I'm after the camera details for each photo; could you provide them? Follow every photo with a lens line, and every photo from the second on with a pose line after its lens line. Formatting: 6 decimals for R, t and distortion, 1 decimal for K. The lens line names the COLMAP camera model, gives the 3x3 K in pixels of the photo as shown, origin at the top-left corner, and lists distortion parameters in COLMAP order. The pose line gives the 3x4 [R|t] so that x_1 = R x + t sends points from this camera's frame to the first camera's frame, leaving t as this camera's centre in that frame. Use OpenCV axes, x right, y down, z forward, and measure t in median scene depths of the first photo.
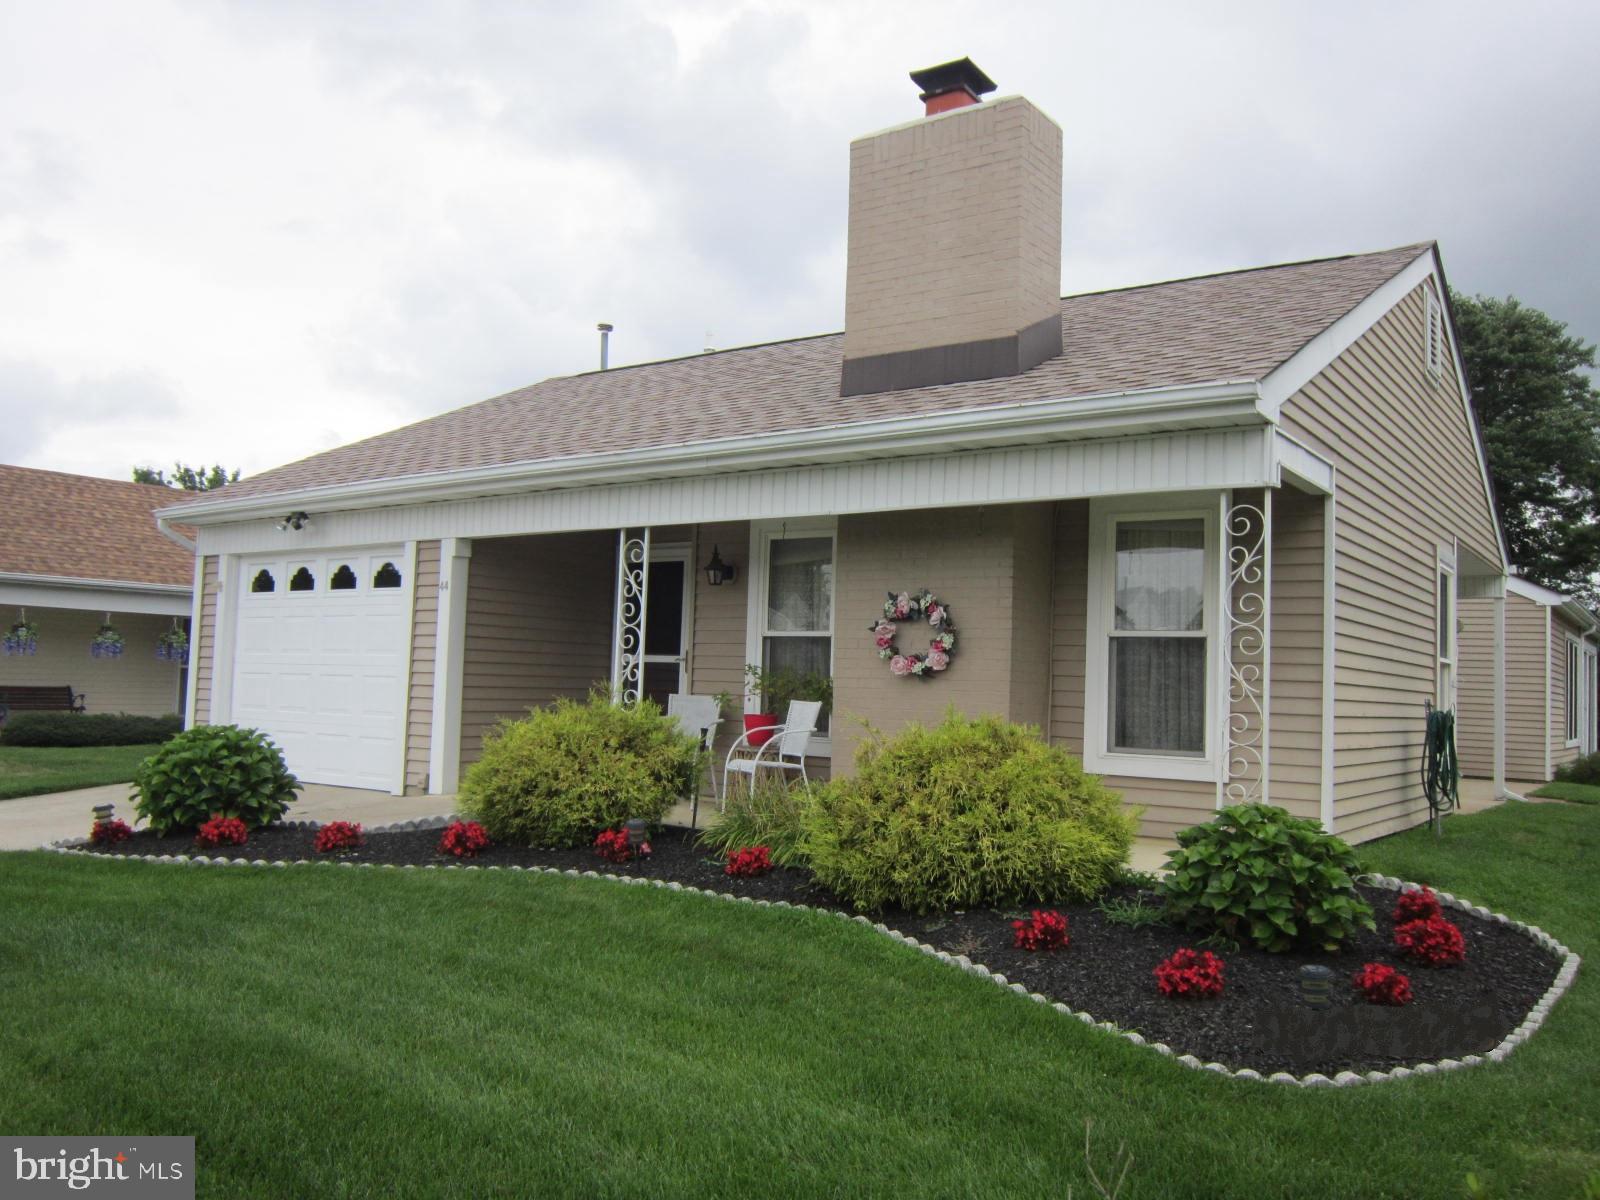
lens RADIAL K [[1311.2, 0, 800.0], [0, 1311.2, 600.0], [0, 0, 1]] dist [-0.059833, 0.018919]
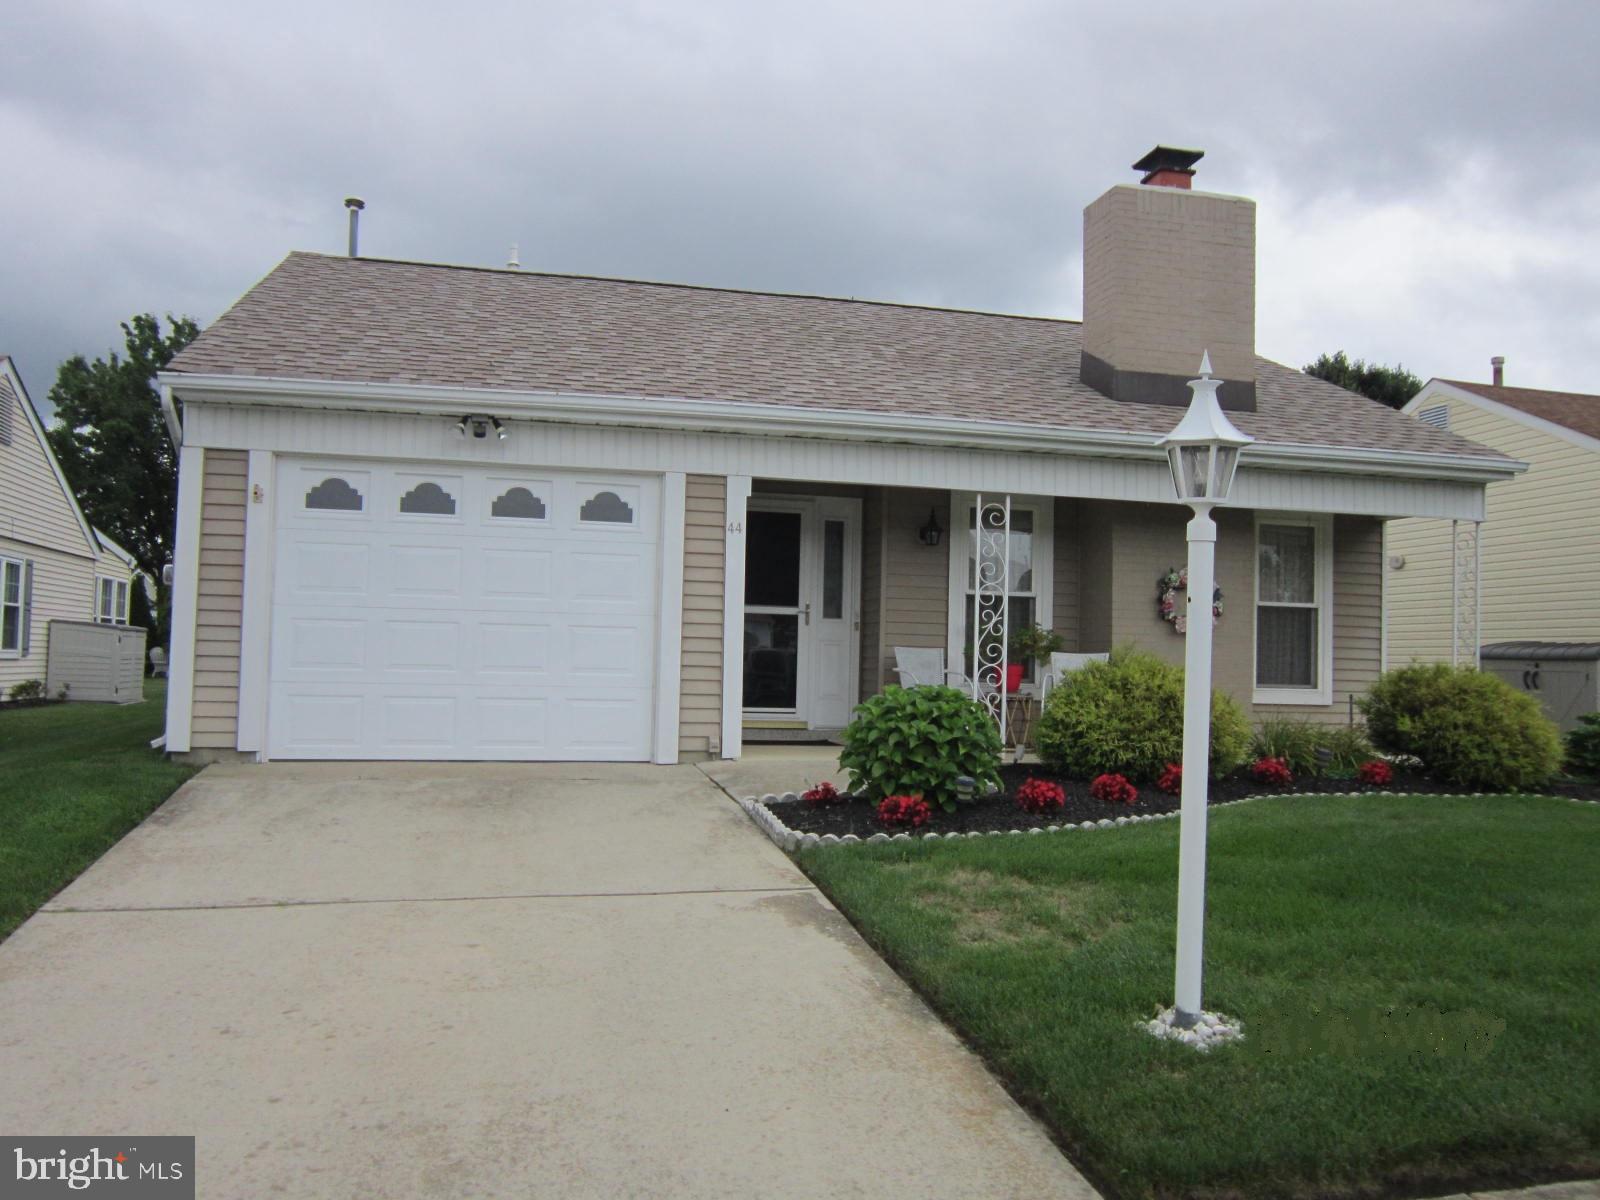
lens RADIAL K [[1294.9, 0, 800.0], [0, 1294.9, 600.0], [0, 0, 1]] dist [-0.001962, 0.002474]
pose [[0.655083, 0.024884, 0.755147, -0.852461], [-0.055152, 0.998366, 0.014945, 0.021333], [-0.753541, -0.051438, 0.655385, 0.344324]]
